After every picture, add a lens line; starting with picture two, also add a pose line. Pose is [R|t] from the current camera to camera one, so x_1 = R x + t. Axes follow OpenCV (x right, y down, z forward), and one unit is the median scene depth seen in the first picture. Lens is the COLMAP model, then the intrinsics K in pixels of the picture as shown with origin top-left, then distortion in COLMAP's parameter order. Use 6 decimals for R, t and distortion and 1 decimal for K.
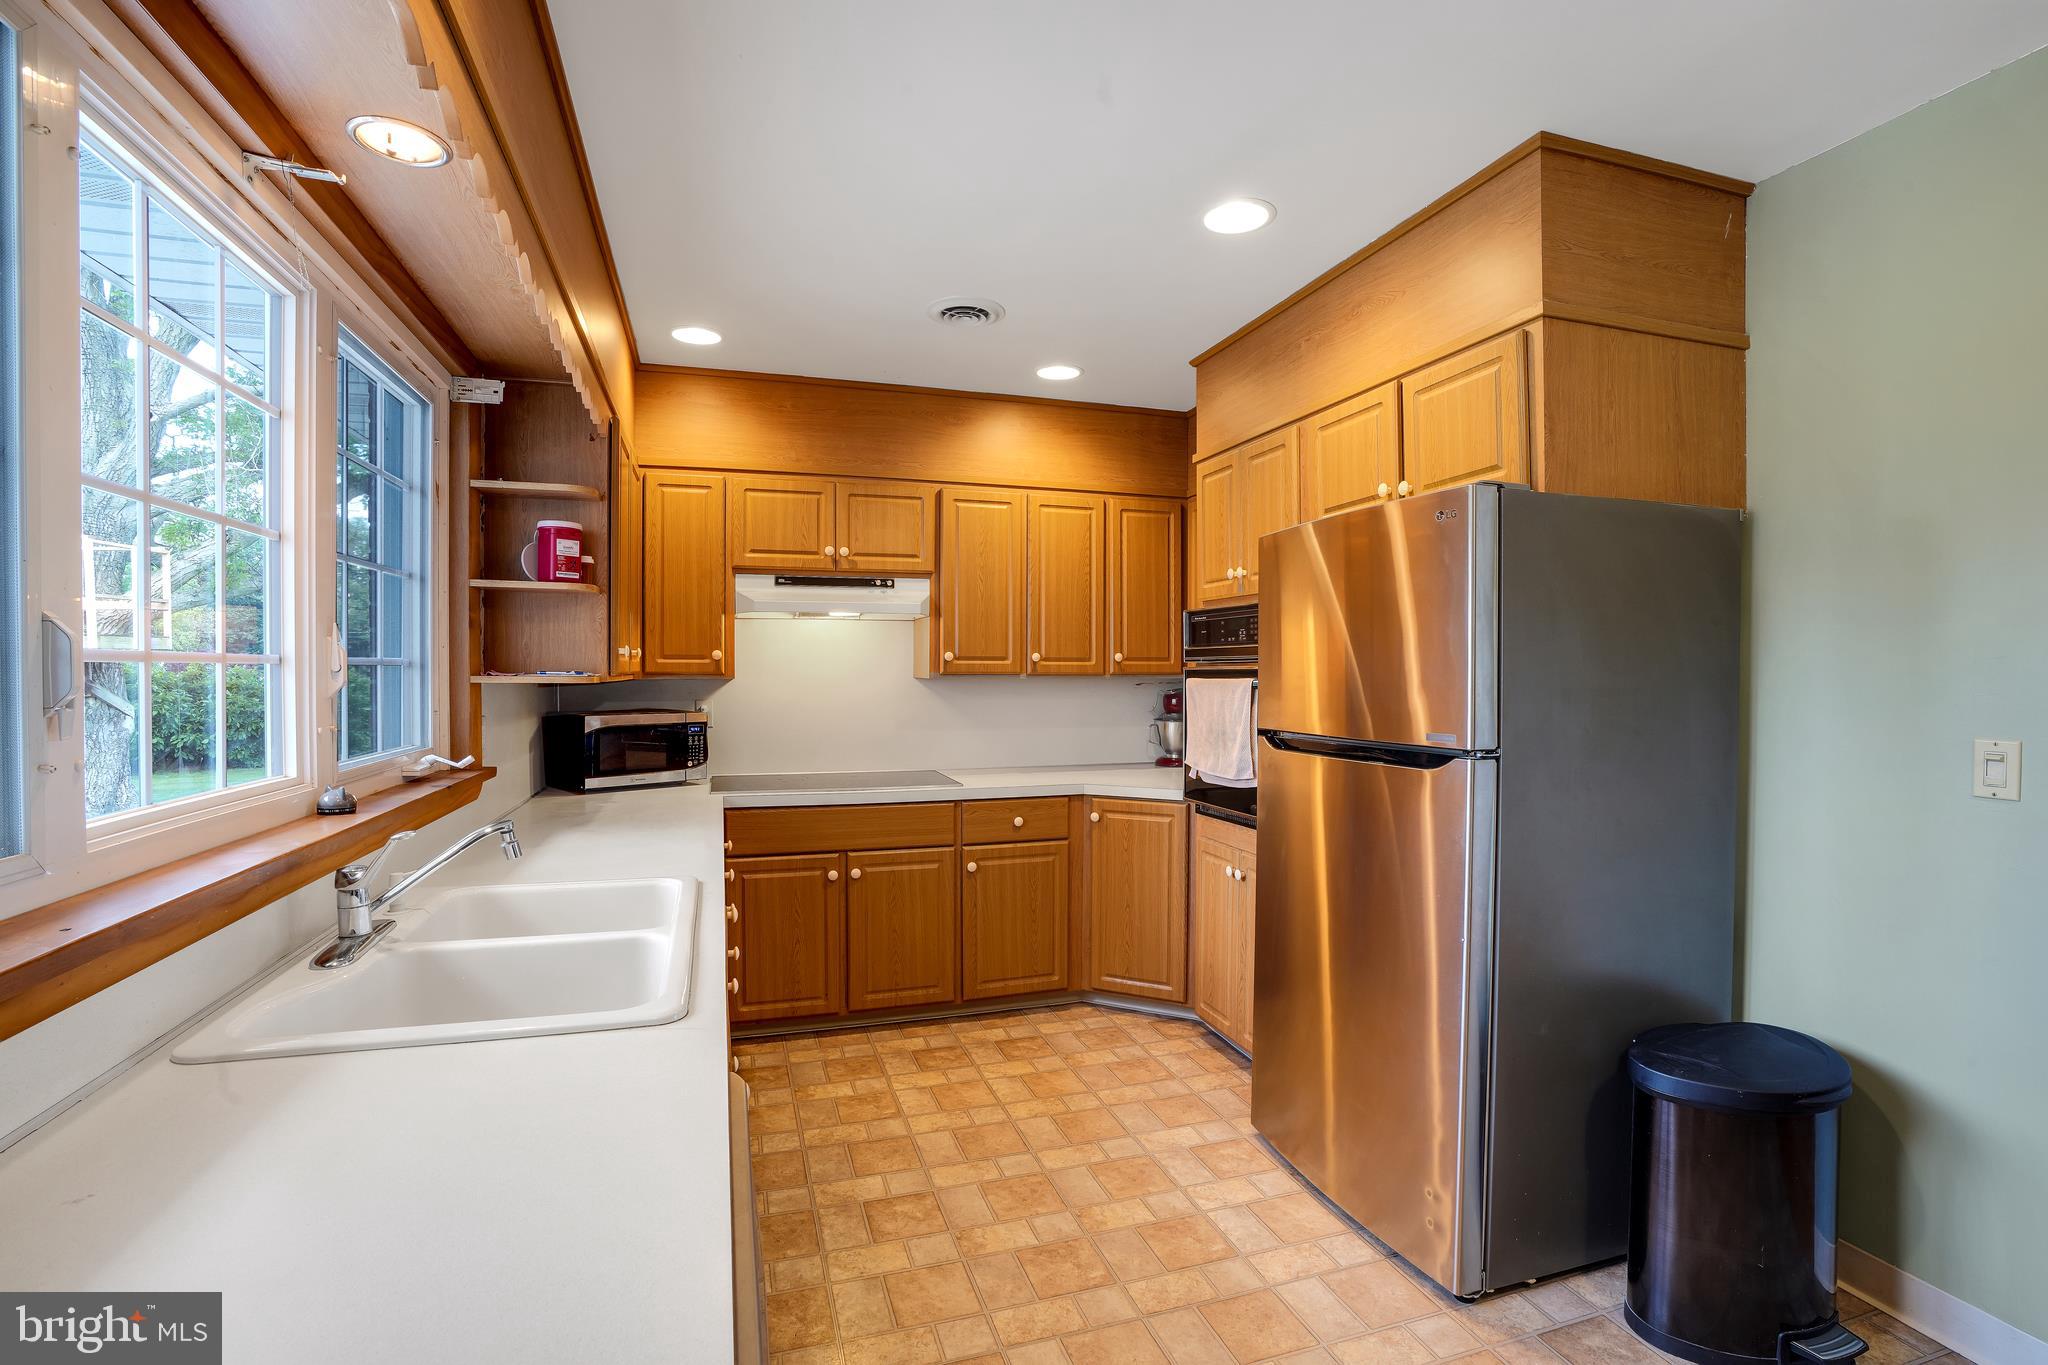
lens RADIAL K [[939.0, 0, 1029.5], [0, 939.0, 682.8], [0, 0, 1]] dist [-0.062793, 0.019318]
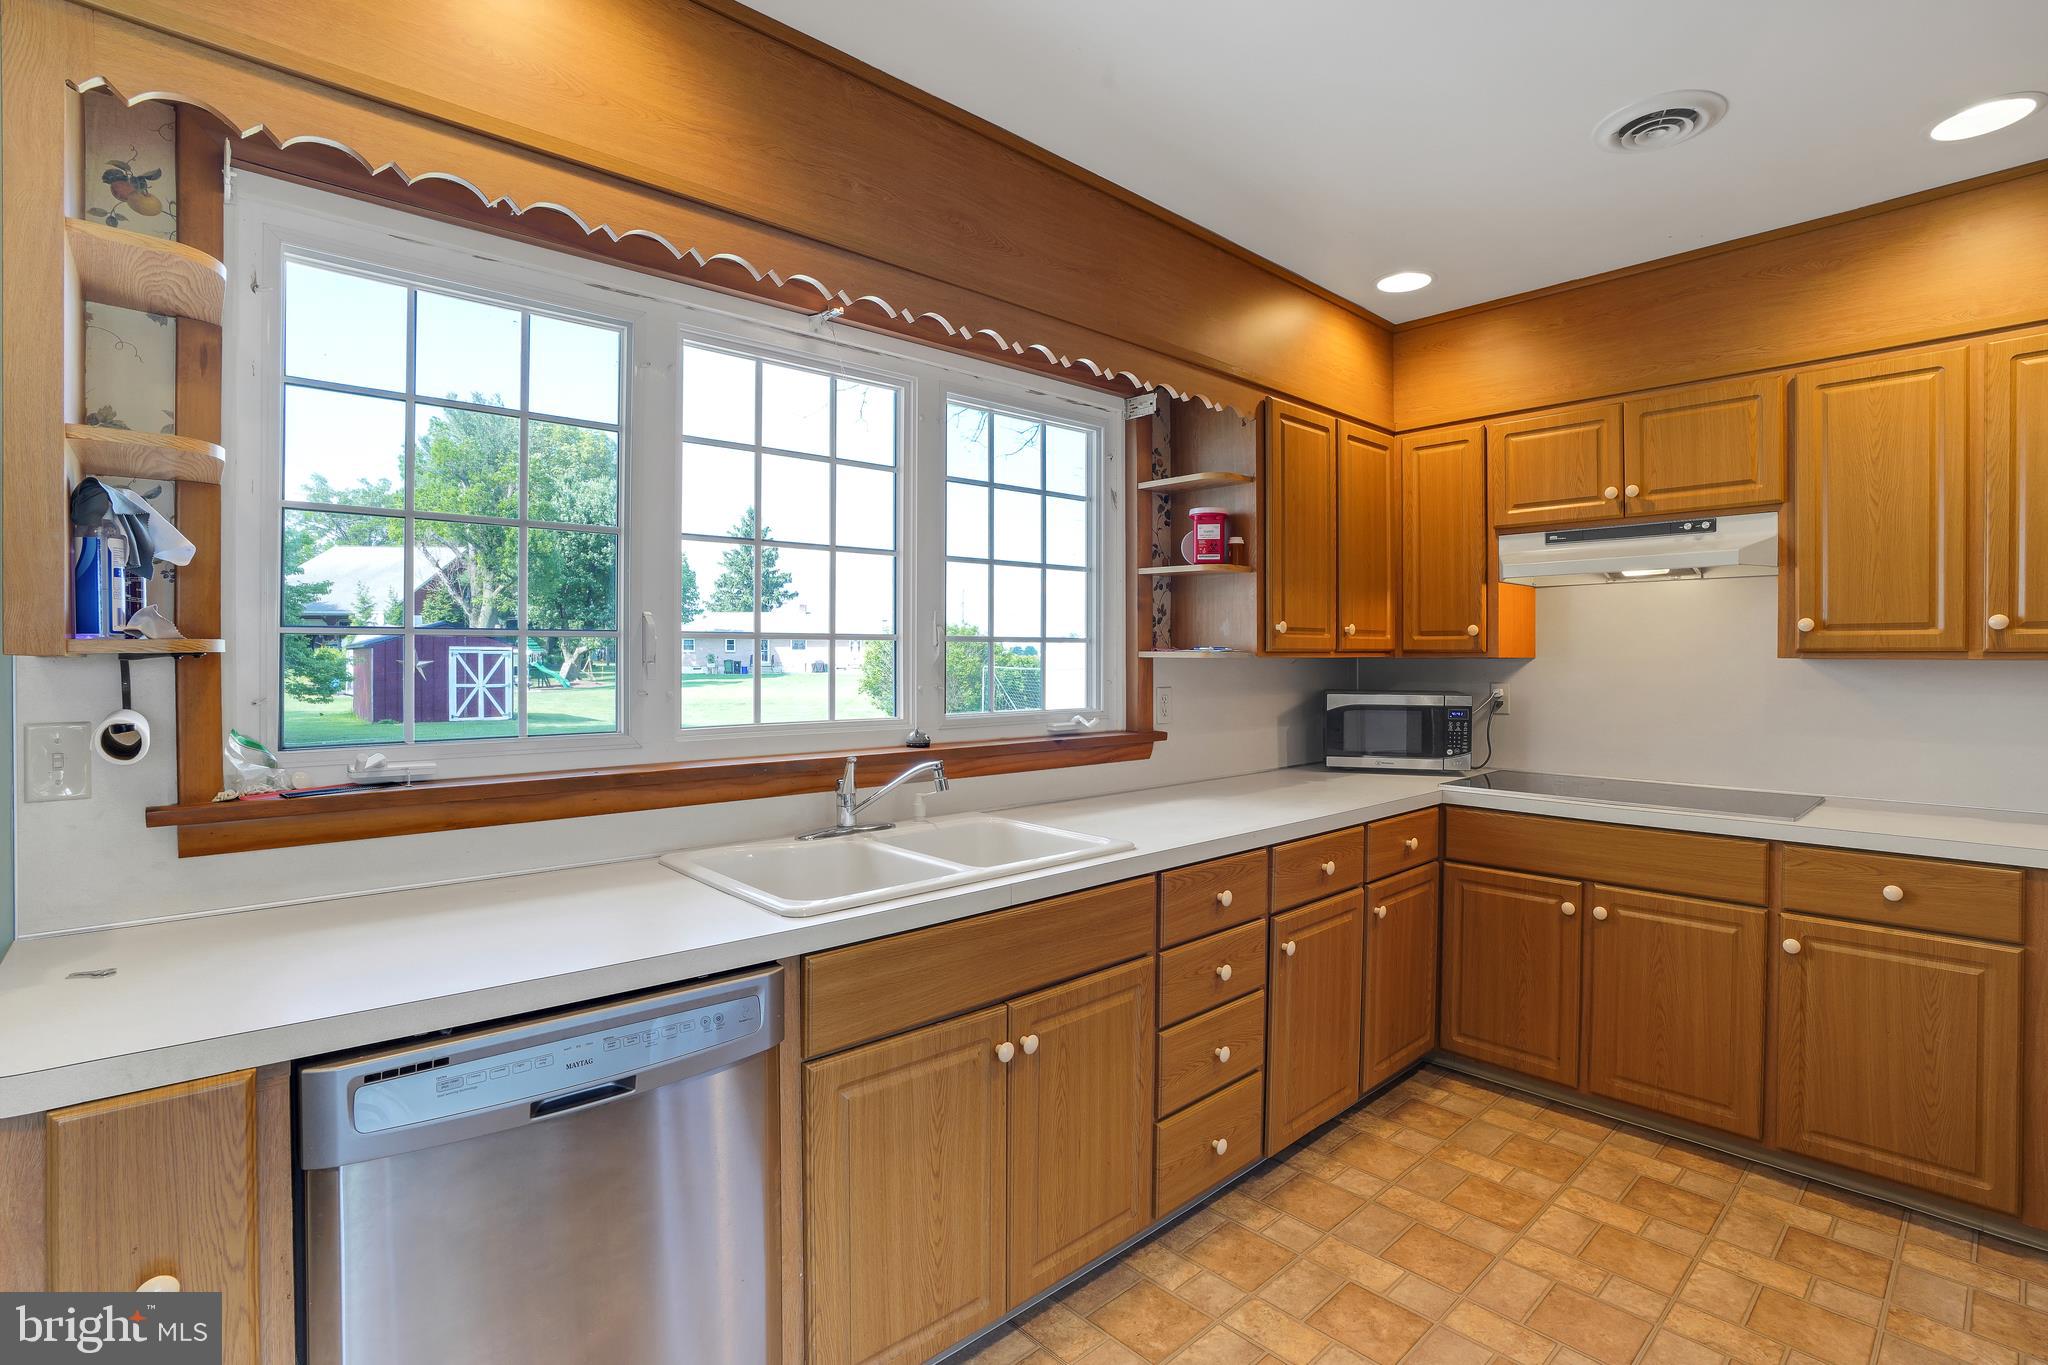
lens RADIAL K [[974.5, 0, 1022.8], [0, 974.5, 651.7], [0, 0, 1]] dist [-0.064957, 0.024082]
pose [[0.424318, -0.003733, -0.905505, 0.307255], [-0.013266, 0.999859, -0.010338, 0.005574], [0.905416, 0.016399, 0.424209, 0.236079]]
